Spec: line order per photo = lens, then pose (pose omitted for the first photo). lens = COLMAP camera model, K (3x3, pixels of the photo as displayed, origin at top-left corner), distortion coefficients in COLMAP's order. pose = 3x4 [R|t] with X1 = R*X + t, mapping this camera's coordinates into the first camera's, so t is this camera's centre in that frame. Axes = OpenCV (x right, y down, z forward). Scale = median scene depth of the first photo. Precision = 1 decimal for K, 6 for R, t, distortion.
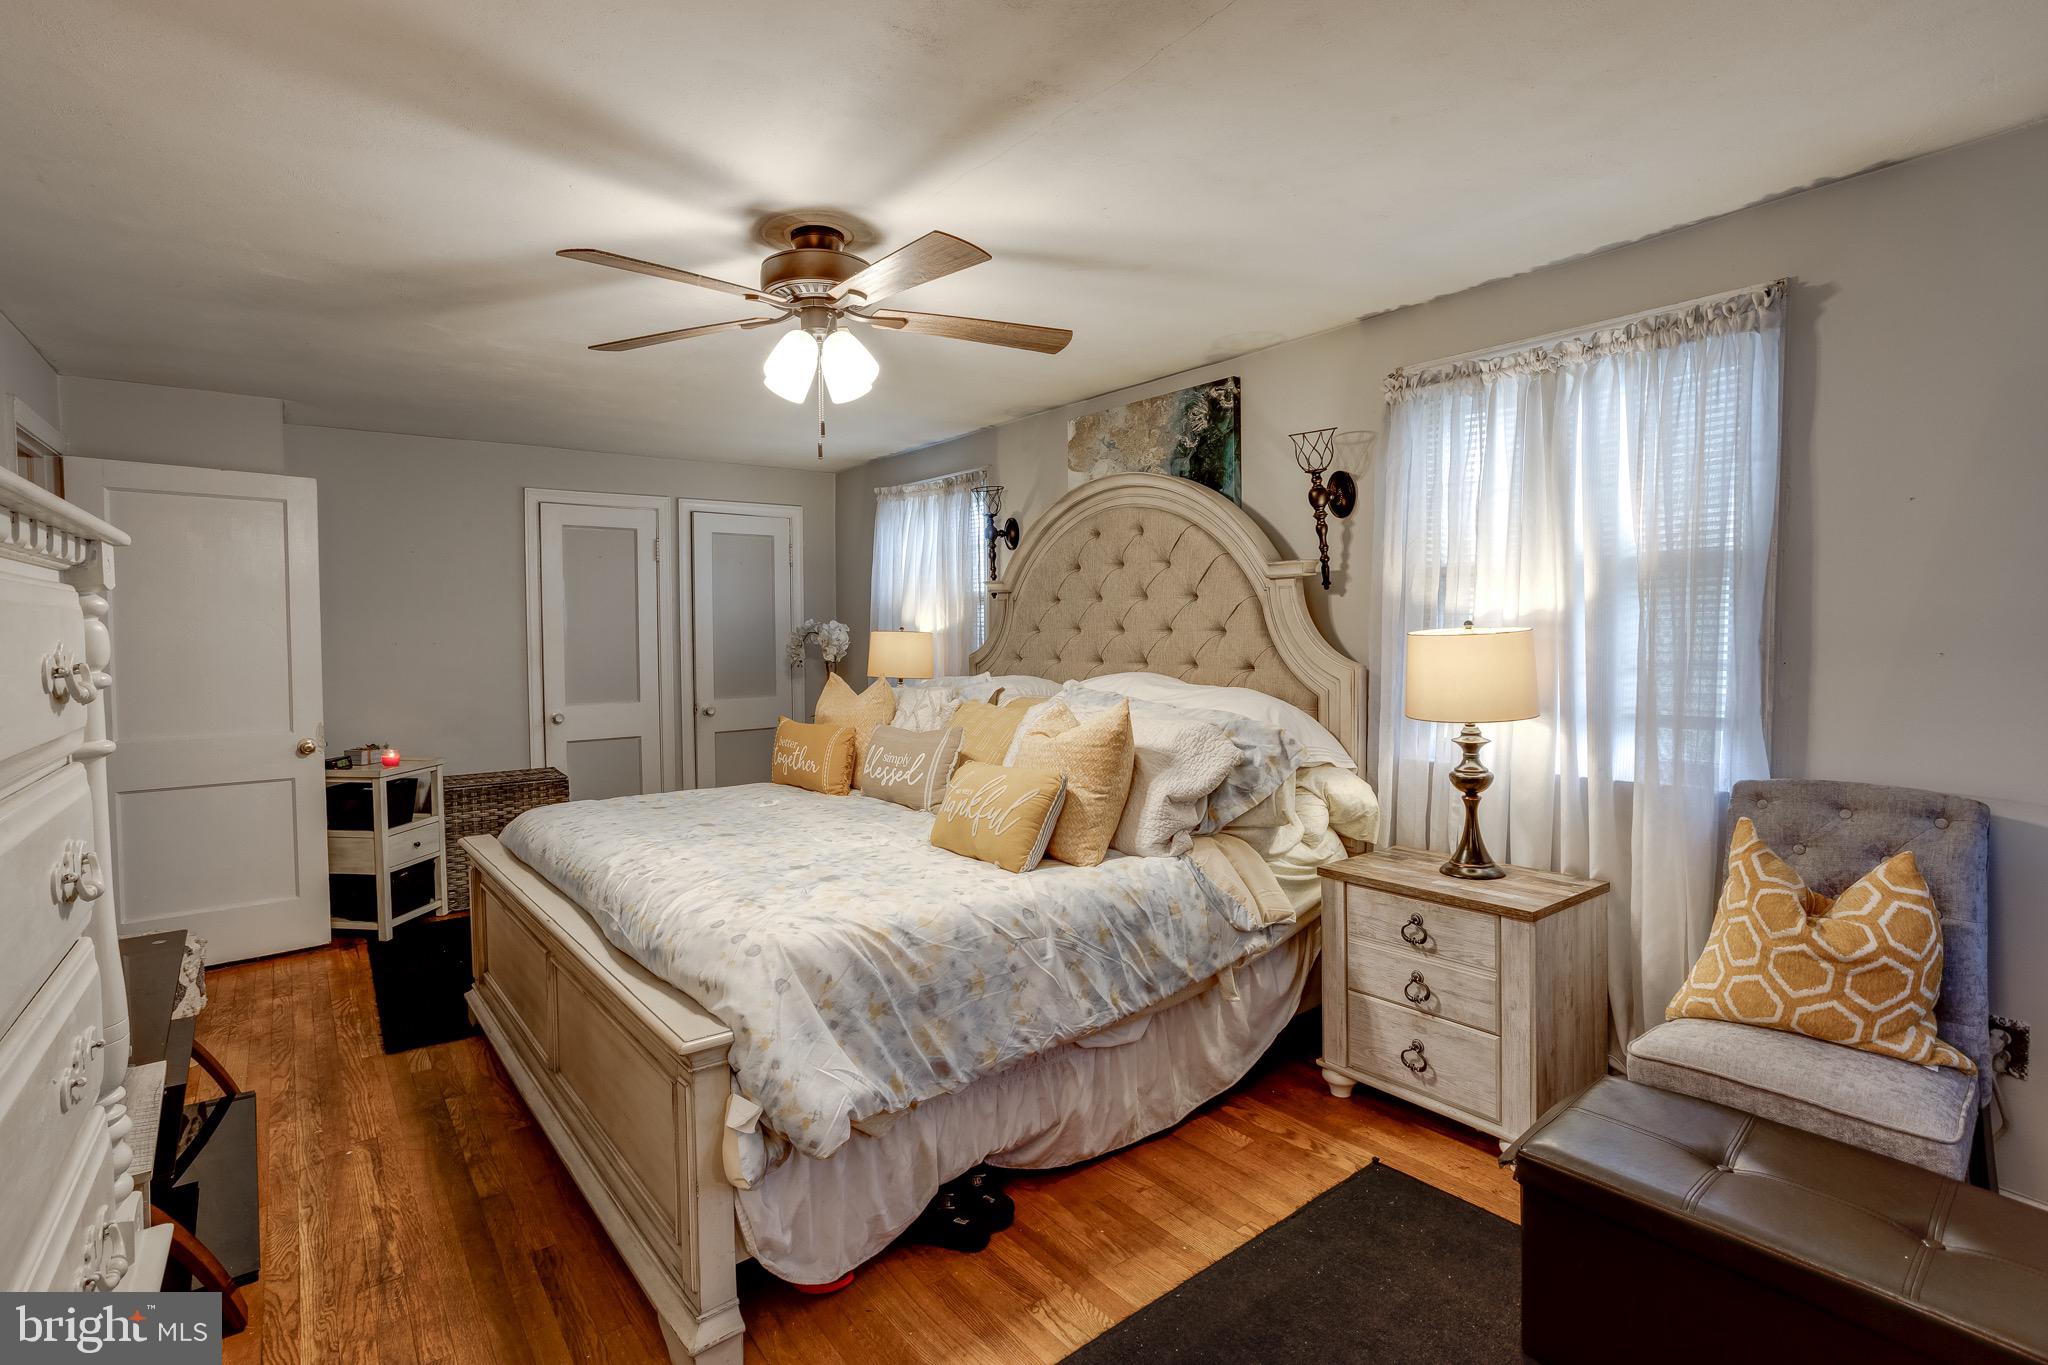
lens RADIAL K [[974.3, 0, 1020.0], [0, 974.3, 659.7], [0, 0, 1]] dist [-0.001714, 0.000732]
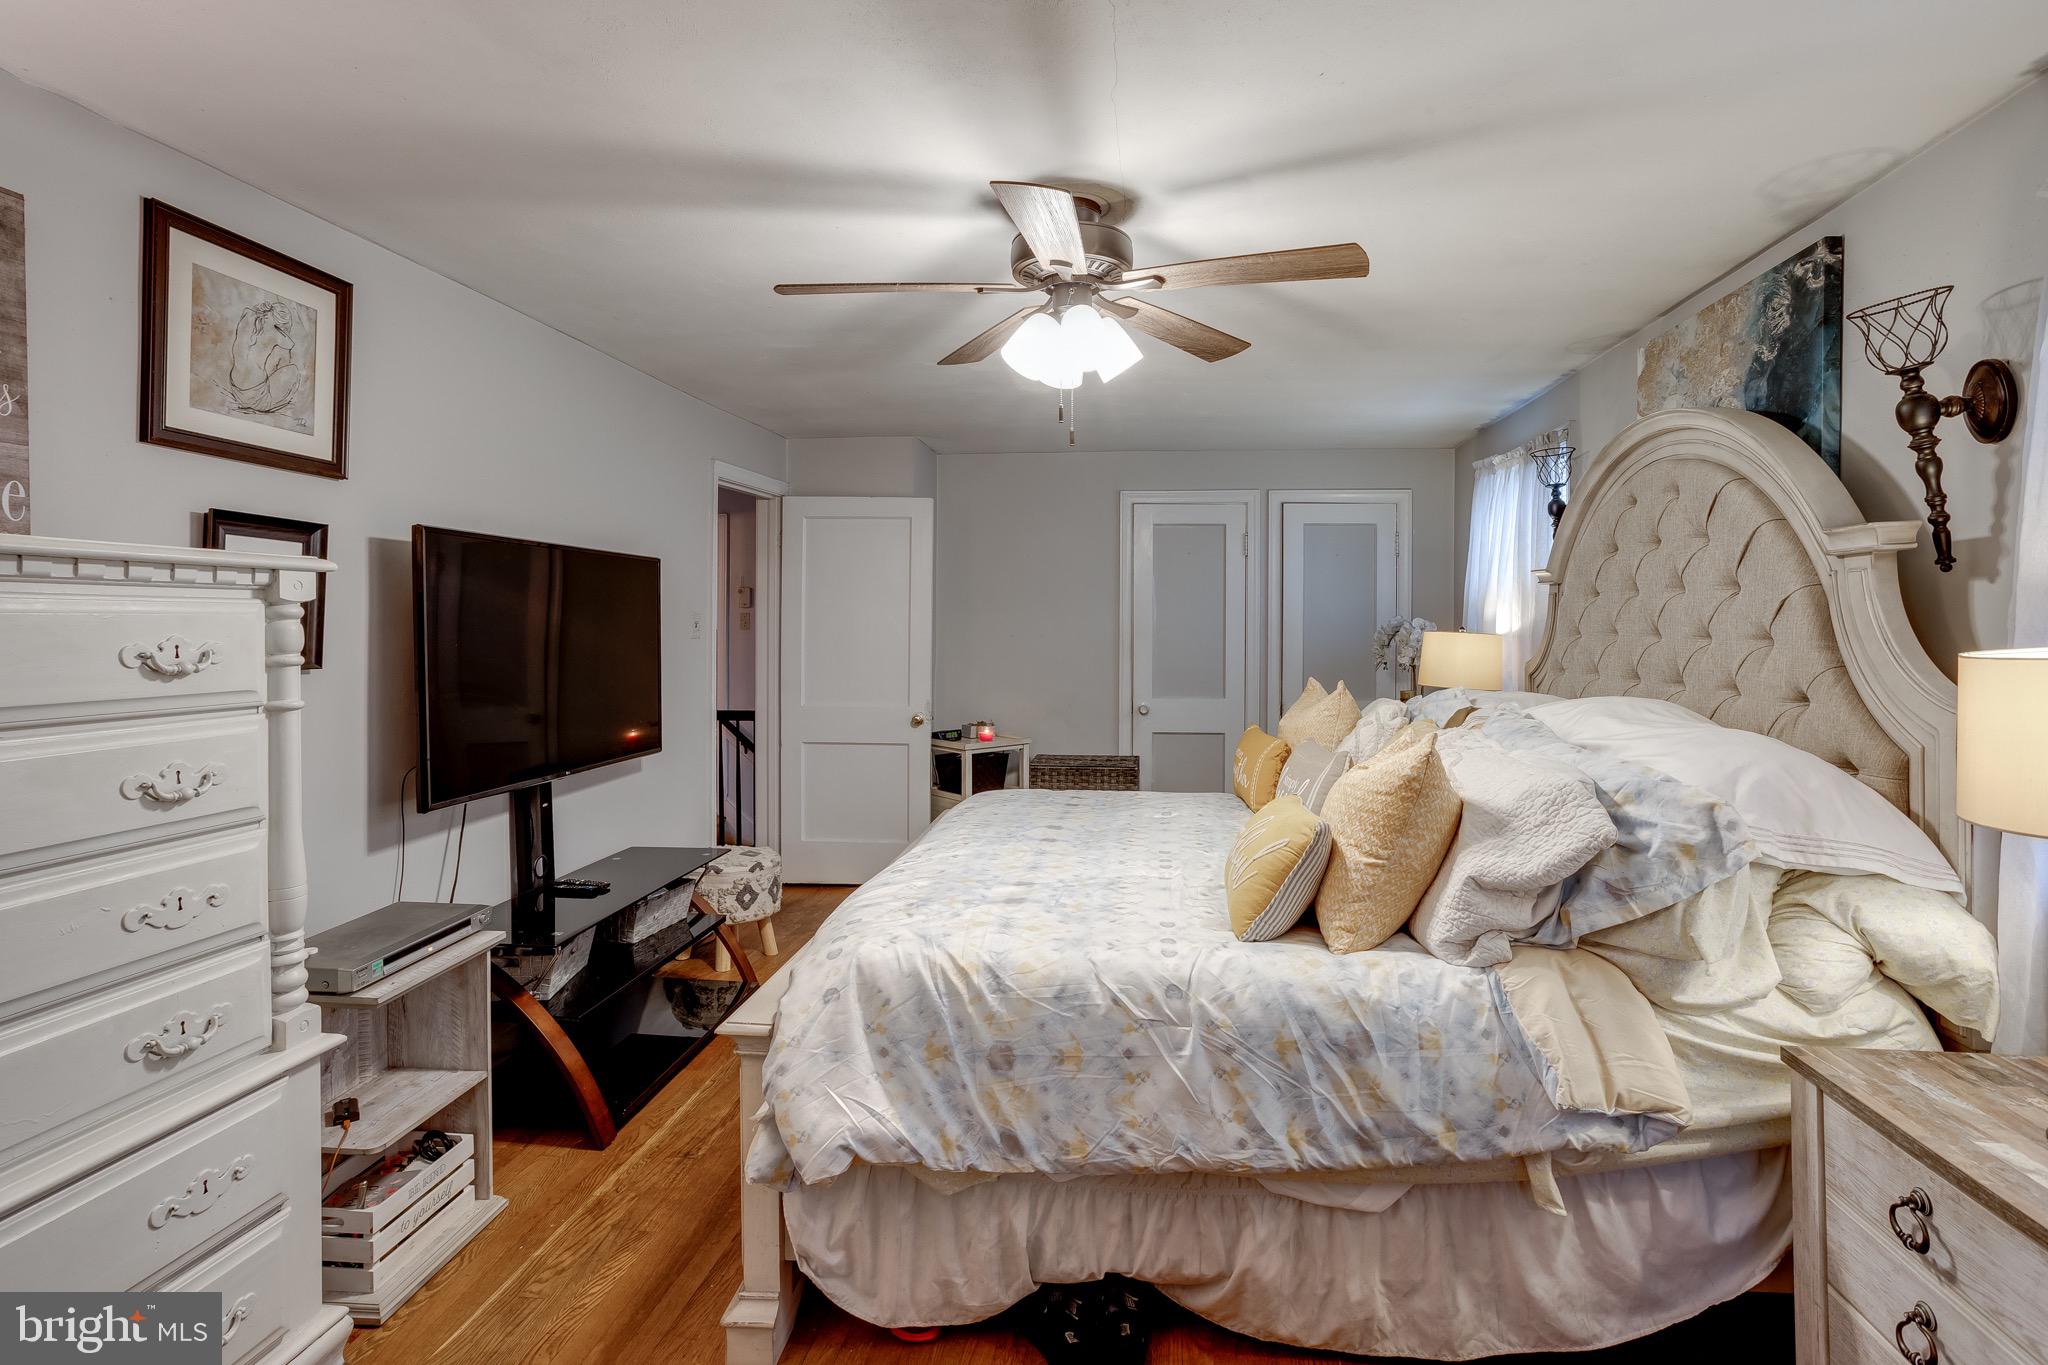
lens RADIAL K [[1007.8, 0, 1025.6], [0, 1007.8, 630.8], [0, 0, 1]] dist [-0.033247, 0.031908]
pose [[0.743953, 0.014148, -0.668082, 0.388891], [-0.031624, 0.999401, -0.014051, -0.014938], [0.667483, 0.031581, 0.743955, 0.255906]]
